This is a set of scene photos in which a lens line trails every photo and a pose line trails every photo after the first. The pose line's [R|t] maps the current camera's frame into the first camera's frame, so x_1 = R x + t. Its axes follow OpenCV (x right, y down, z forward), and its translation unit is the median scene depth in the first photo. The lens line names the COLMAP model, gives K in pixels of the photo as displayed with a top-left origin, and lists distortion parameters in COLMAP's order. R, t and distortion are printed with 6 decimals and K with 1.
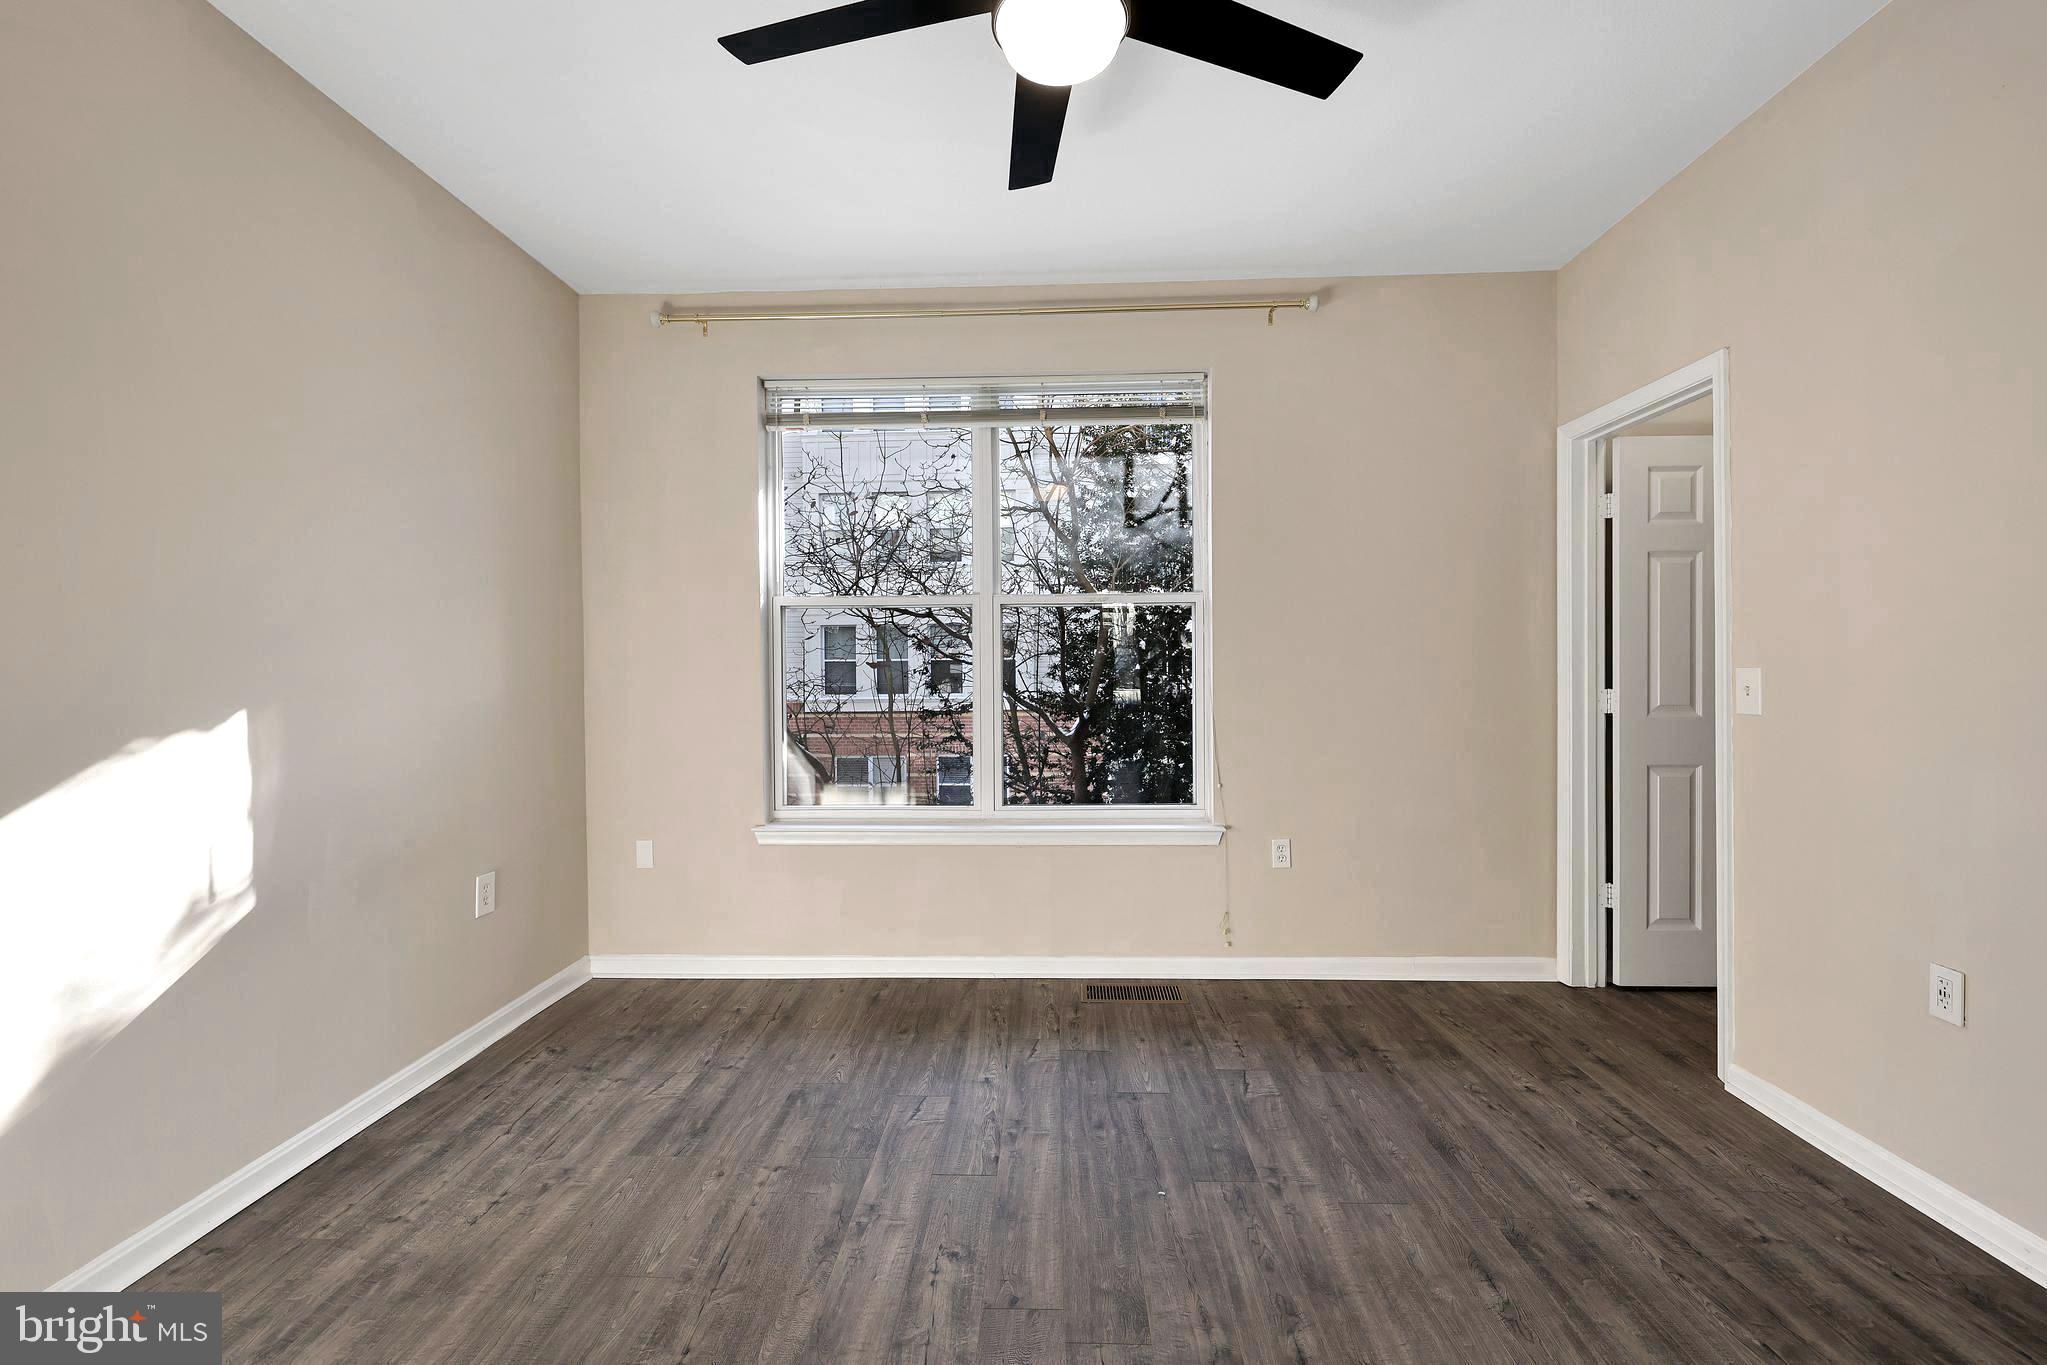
lens RADIAL K [[868.3, 0, 1015.3], [0, 868.3, 676.2], [0, 0, 1]] dist [0.001536, -0.000029]
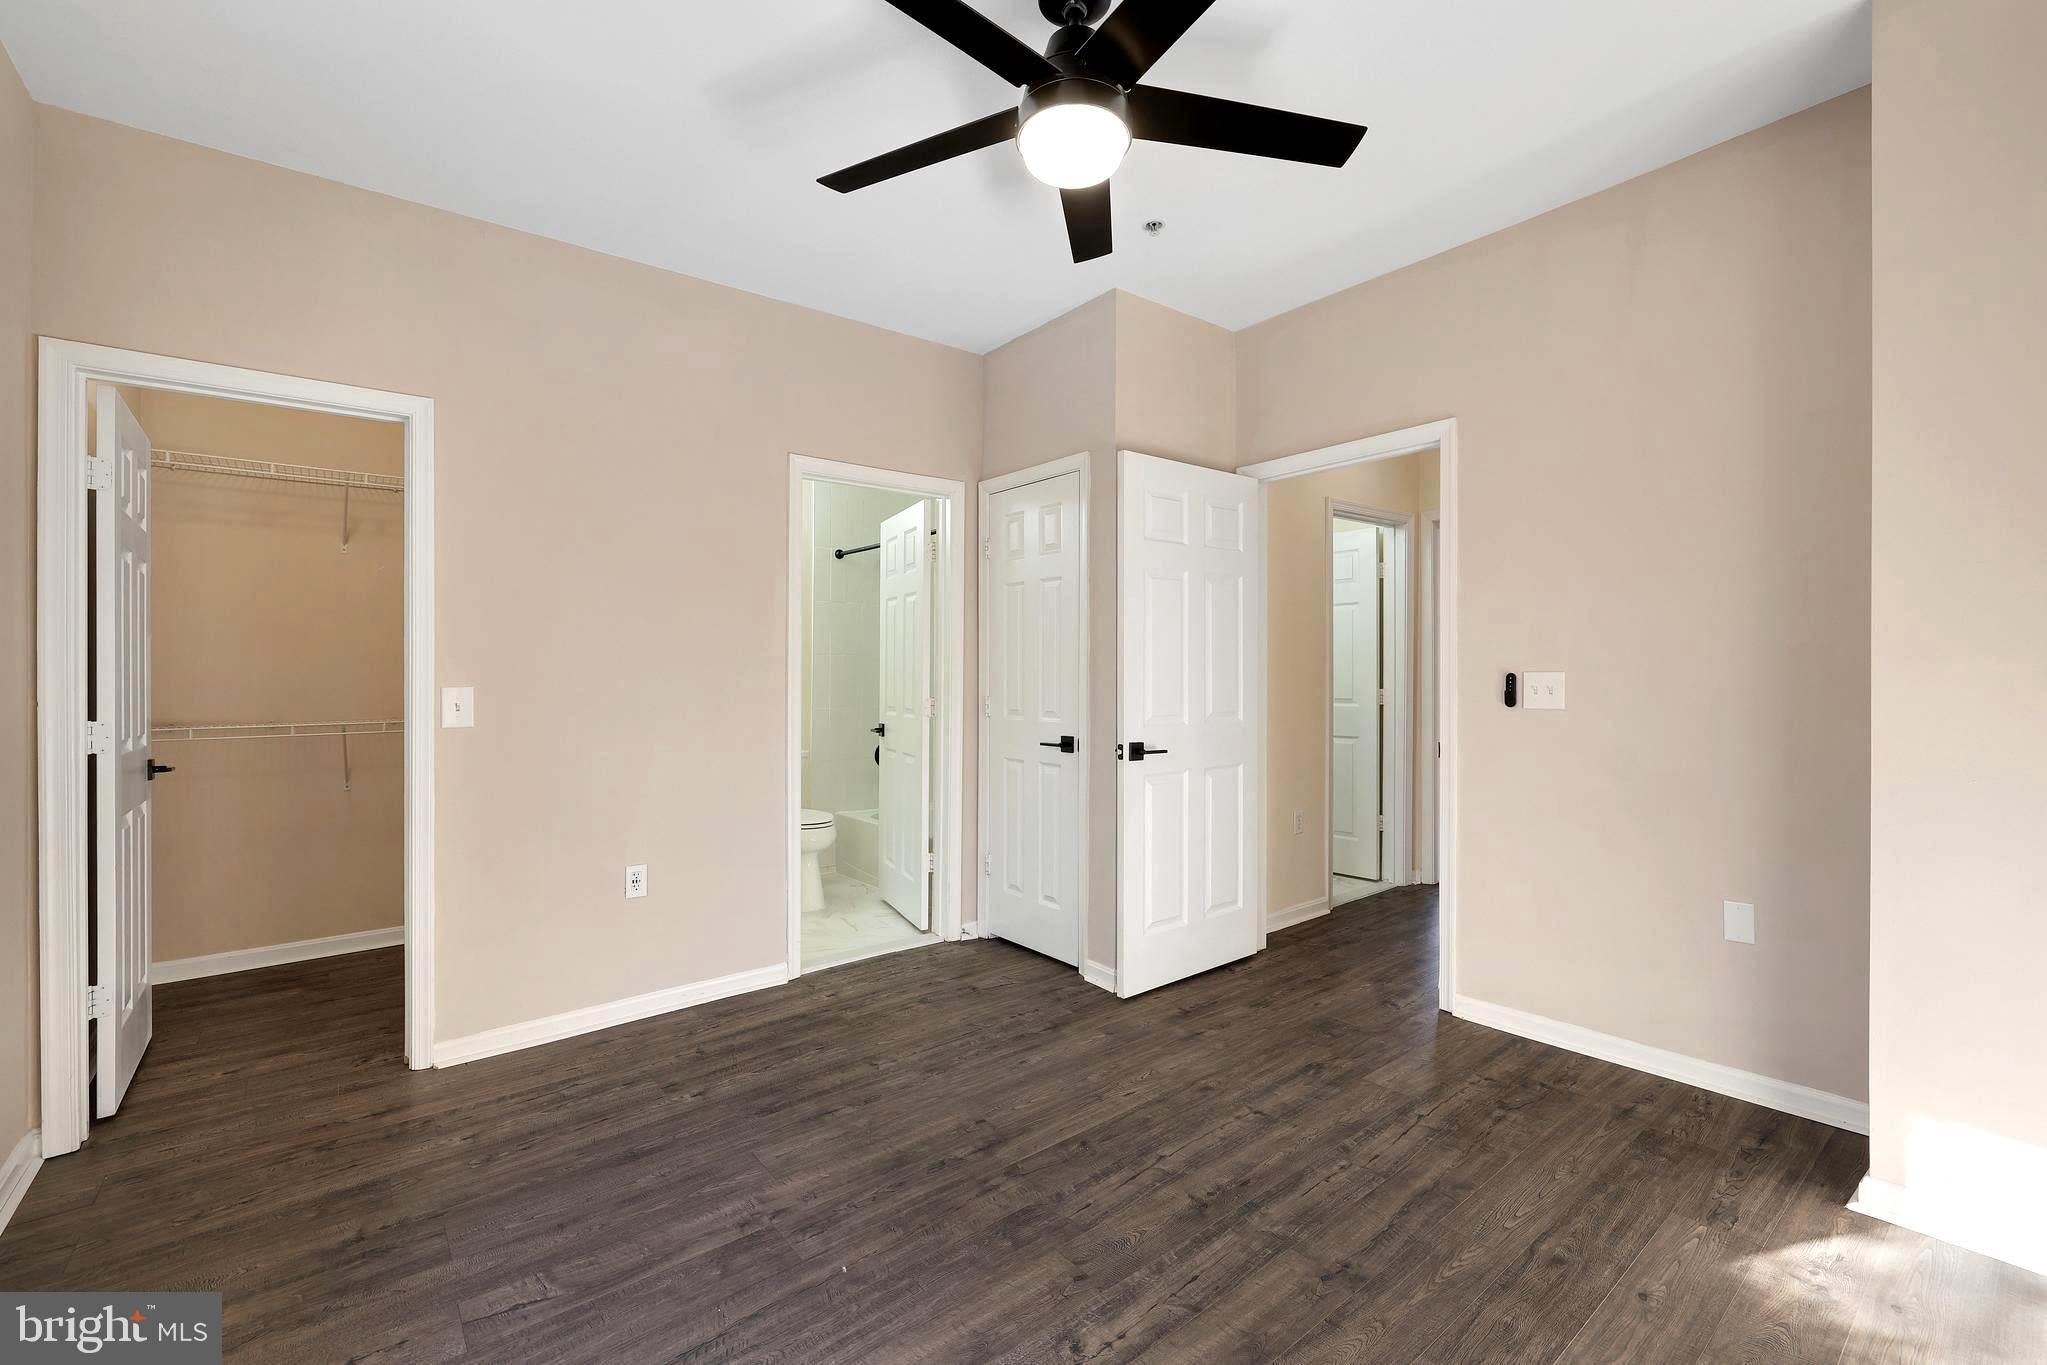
lens RADIAL K [[868.3, 0, 1015.3], [0, 868.3, 676.2], [0, 0, 1]] dist [0.001536, -0.000029]
pose [[-0.652440, 0.016270, 0.757666, -0.495270], [0.023778, 0.999717, -0.000992, -0.005113], [-0.757468, 0.017369, -0.652642, 1.131233]]
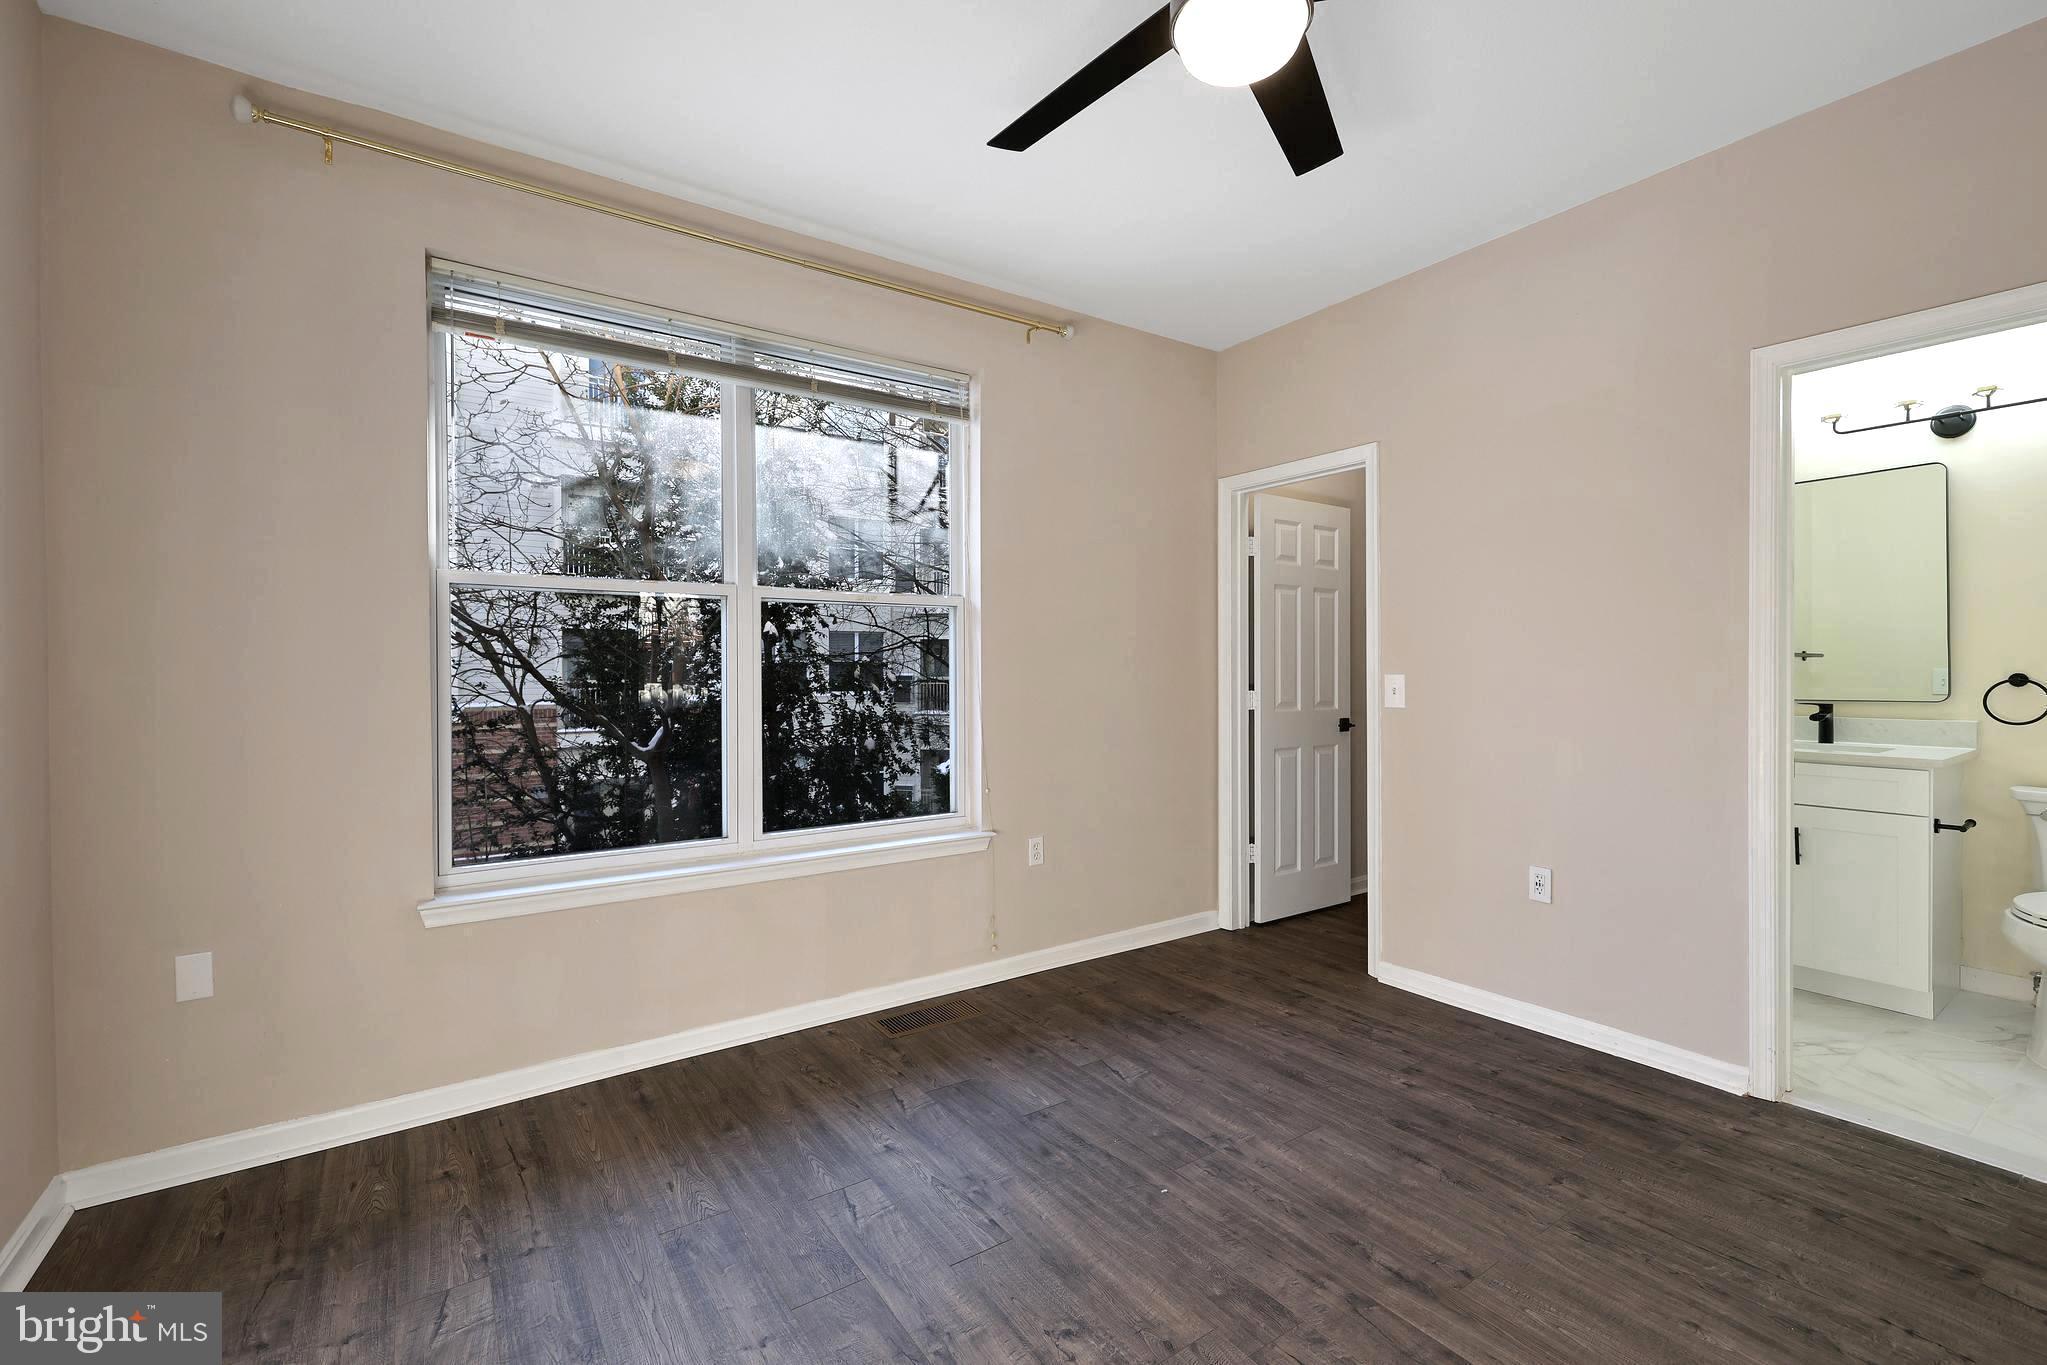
lens RADIAL K [[885.1, 0, 1022.8], [0, 885.1, 675.6], [0, 0, 1]] dist [0.000715, -0.000137]
pose [[0.799874, 0.001182, 0.600167, -0.460246], [0.002857, 0.999979, -0.005779, -0.000752], [-0.600161, 0.006337, 0.799854, 0.211608]]
